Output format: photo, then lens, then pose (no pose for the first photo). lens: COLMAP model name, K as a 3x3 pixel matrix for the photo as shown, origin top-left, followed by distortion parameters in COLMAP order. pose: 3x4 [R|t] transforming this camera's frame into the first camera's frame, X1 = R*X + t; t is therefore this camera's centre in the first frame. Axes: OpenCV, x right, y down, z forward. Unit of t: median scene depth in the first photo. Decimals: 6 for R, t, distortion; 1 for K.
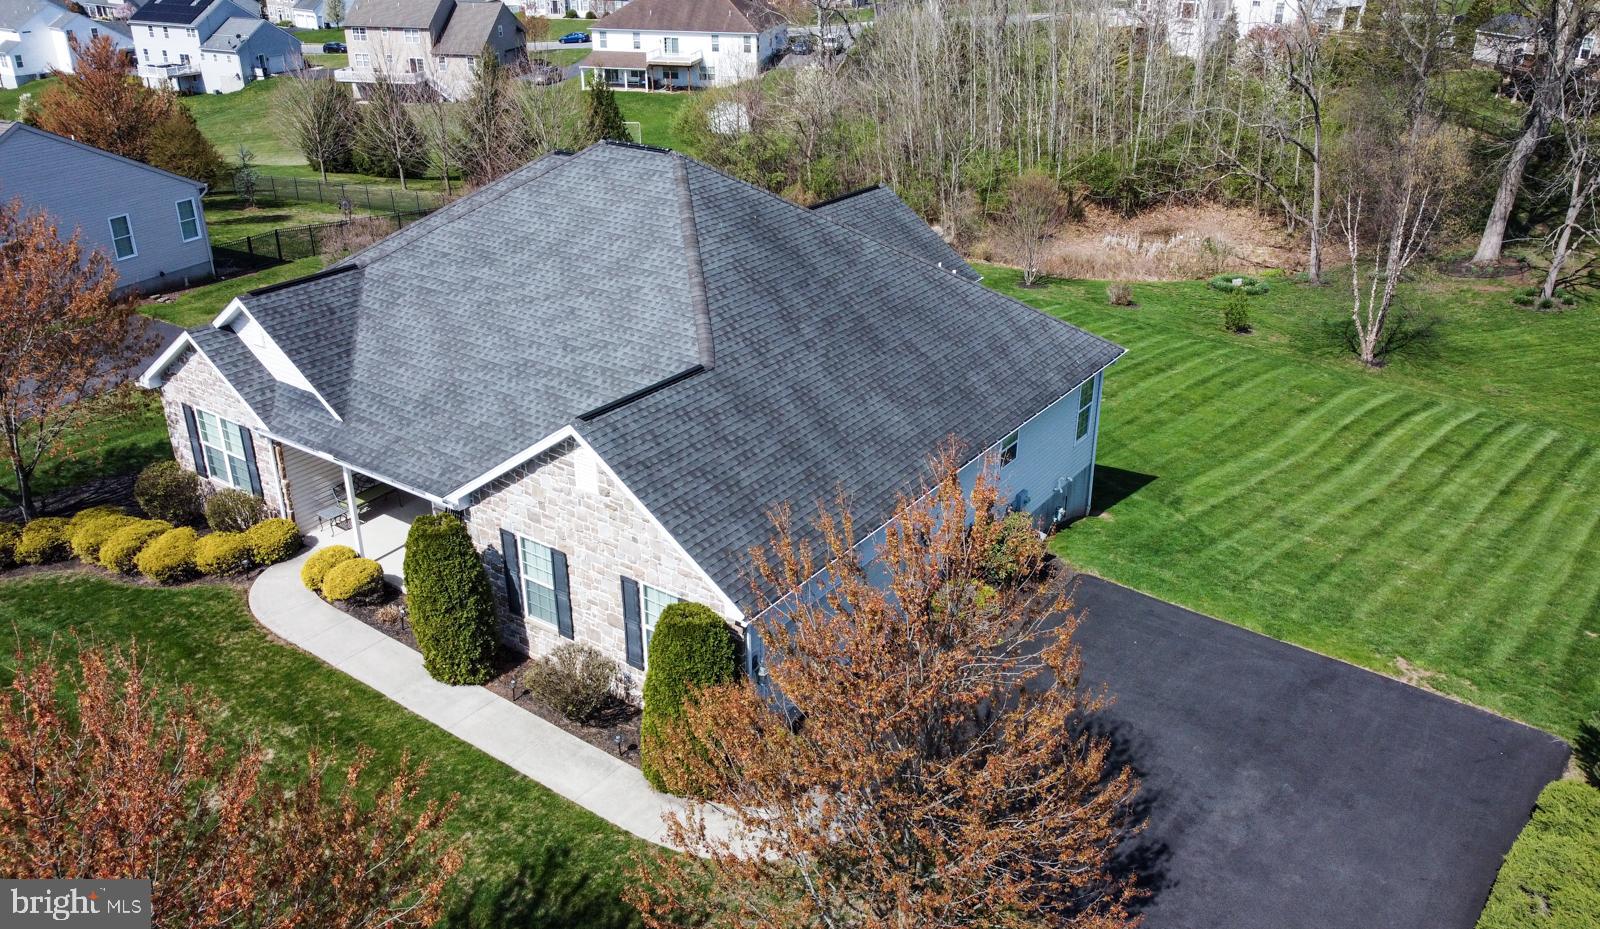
lens RADIAL K [[1257.4, 0, 802.3], [0, 1257.4, 504.6], [0, 0, 1]] dist [0.000173, -0.000533]
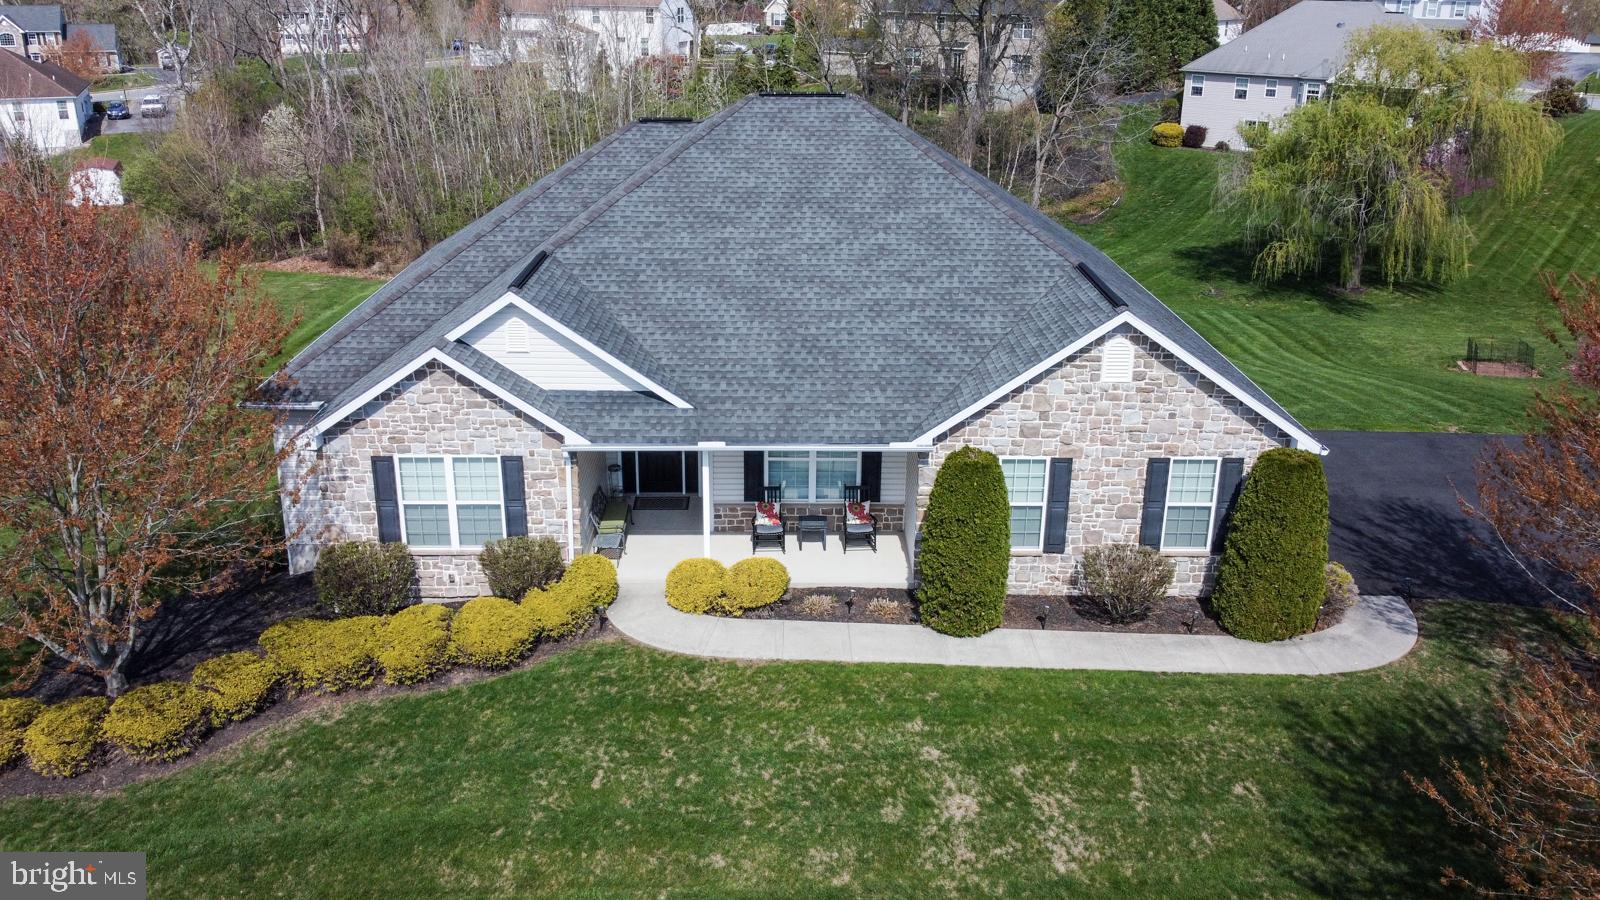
lens RADIAL K [[1237.7, 0, 804.5], [0, 1237.7, 411.7], [0, 0, 1]] dist [-0.001679, 0.002221]
pose [[0.802346, -0.195263, 0.564015, -0.823283], [0.258541, 0.965417, -0.033562, -0.016472], [-0.537957, 0.172749, 0.825082, 0.281813]]
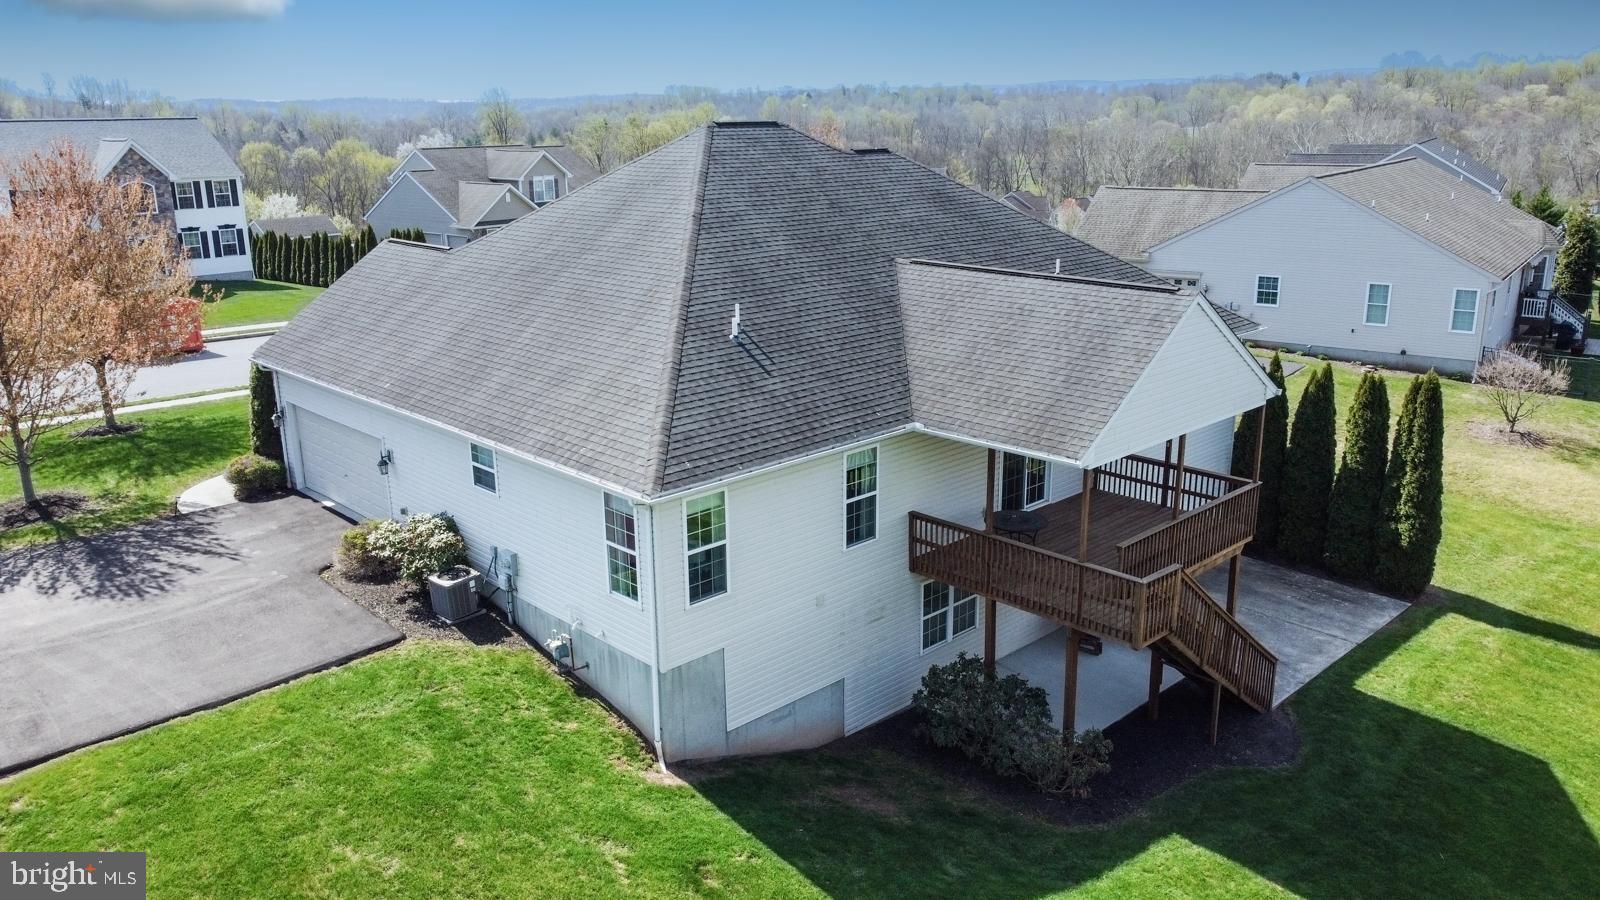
lens RADIAL K [[1210.8, 0, 800.0], [0, 1210.8, 450.0], [0, 0, 1]] dist [-0.000221, 0.005660]
pose [[-0.173749, 0.265902, -0.948213, 1.010258], [-0.429701, 0.845893, 0.315947, -0.450108], [0.886097, 0.462343, -0.032715, 1.363332]]
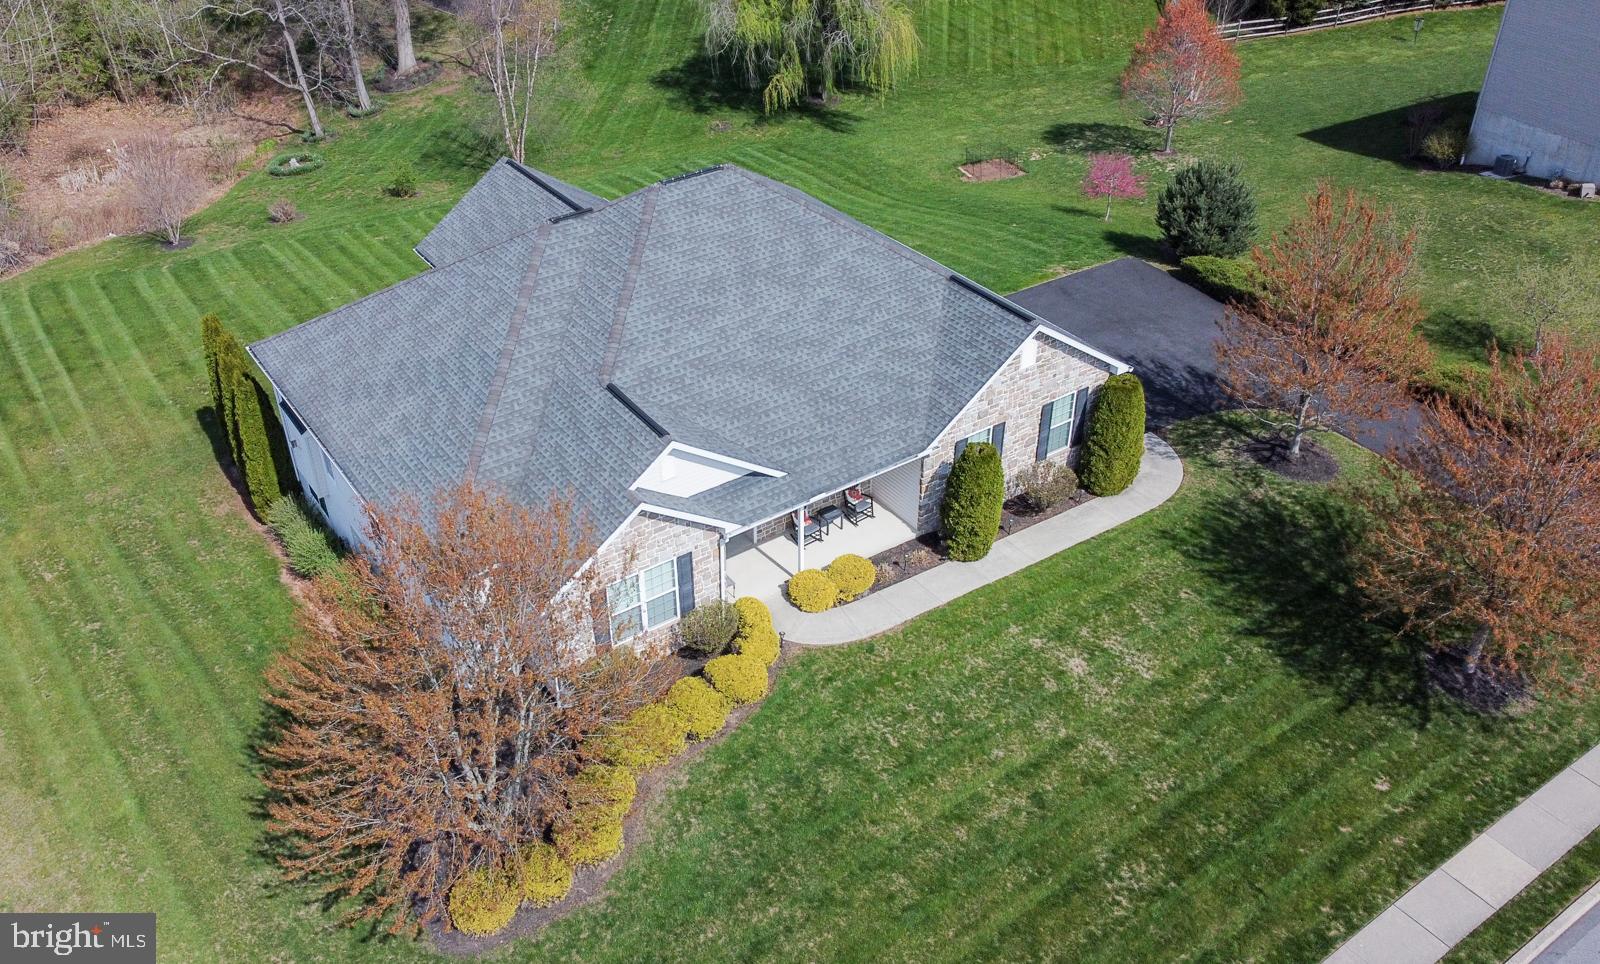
lens RADIAL K [[1347.3, 0, 744.0], [0, 1347.3, 520.6], [0, 0, 1]] dist [0.006909, 0.004007]
pose [[0.347561, -0.559346, 0.752551, -1.412235], [0.437539, 0.806597, 0.397442, -0.572941], [-0.829314, 0.191135, 0.525077, 0.413800]]
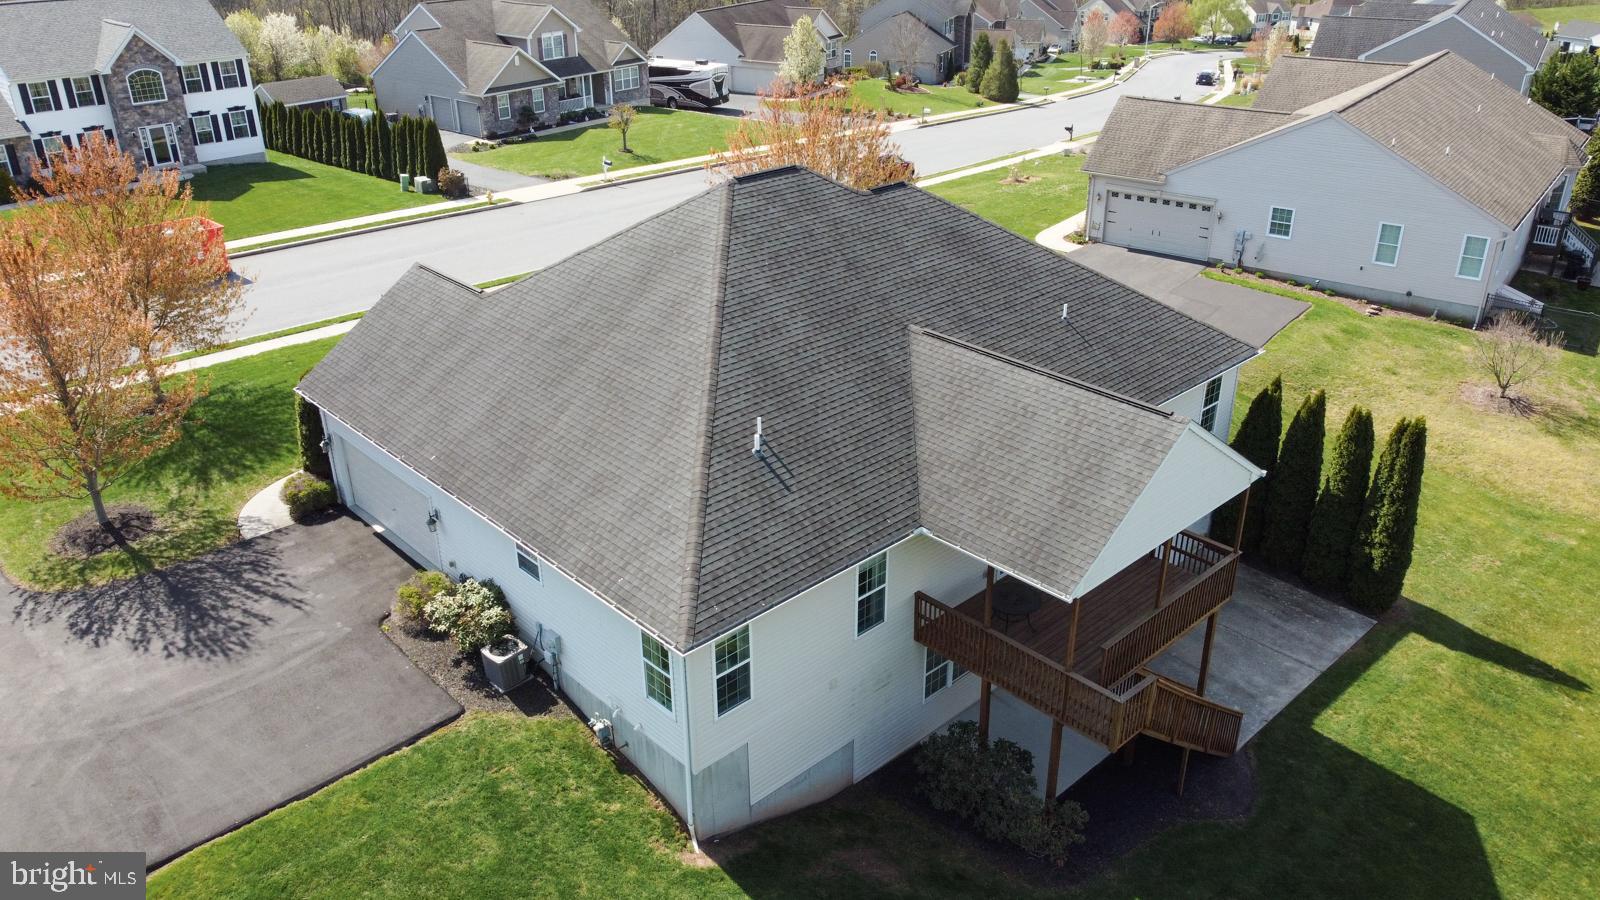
lens RADIAL K [[1210.8, 0, 800.0], [0, 1210.8, 450.0], [0, 0, 1]] dist [-0.000221, 0.005660]
pose [[-0.184882, 0.429179, -0.884095, 0.995029], [-0.432399, 0.772325, 0.465345, -0.679766], [0.882525, 0.468316, 0.042788, 1.242601]]
